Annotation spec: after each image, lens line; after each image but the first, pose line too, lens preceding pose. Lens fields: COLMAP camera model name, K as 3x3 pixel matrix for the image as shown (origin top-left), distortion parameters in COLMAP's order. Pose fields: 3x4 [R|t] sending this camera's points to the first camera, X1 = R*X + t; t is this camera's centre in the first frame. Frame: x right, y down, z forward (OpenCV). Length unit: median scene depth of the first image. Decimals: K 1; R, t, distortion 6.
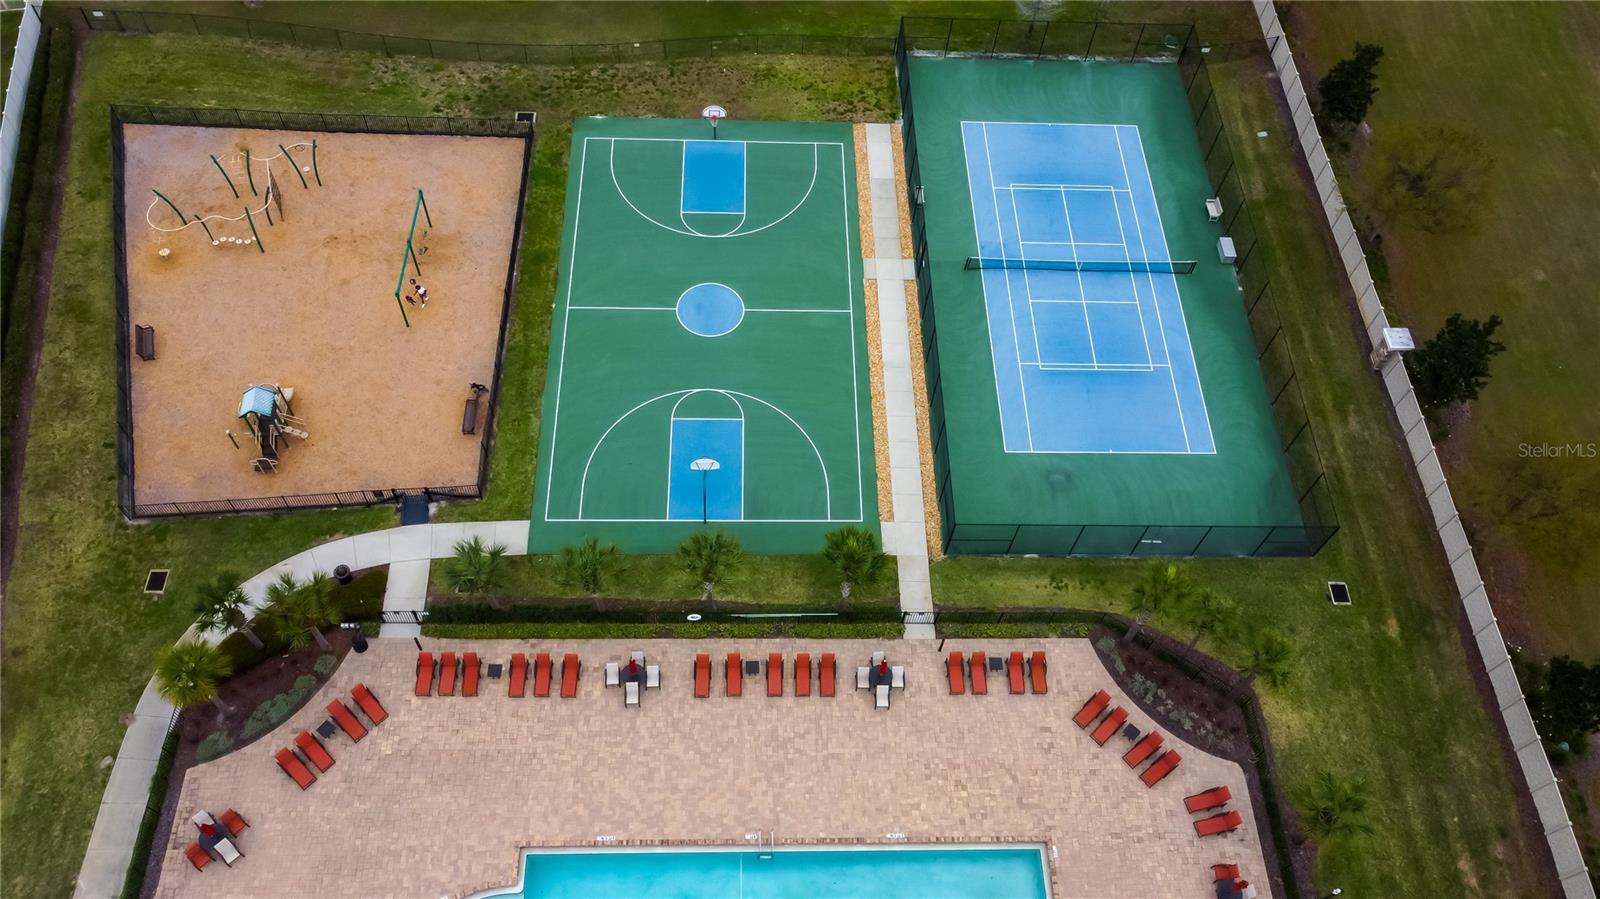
lens RADIAL K [[1127.9, 0, 800.0], [0, 1127.9, 449.5], [0, 0, 1]] dist [0.009349, 0.004279]
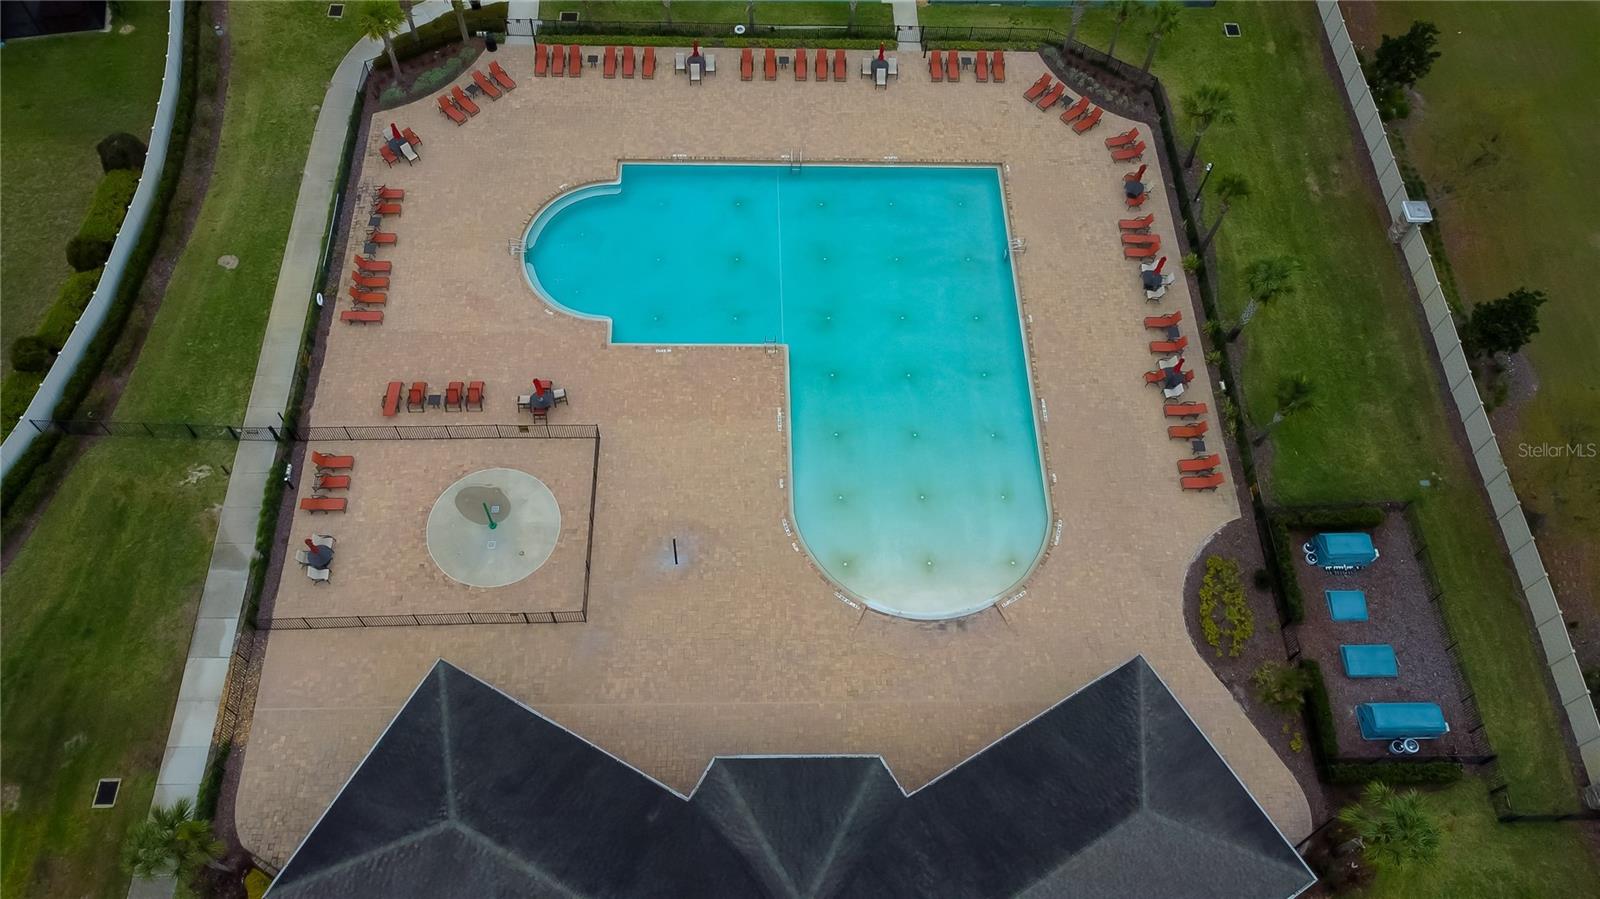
lens RADIAL K [[1182.3, 0, 800.3], [0, 1182.3, 416.9], [0, 0, 1]] dist [0.001783, 0.036680]
pose [[0.999921, -0.008012, -0.009736, -0.012443], [0.008119, 0.999907, 0.010972, 0.597965], [0.009647, -0.011050, 0.999892, -0.405816]]
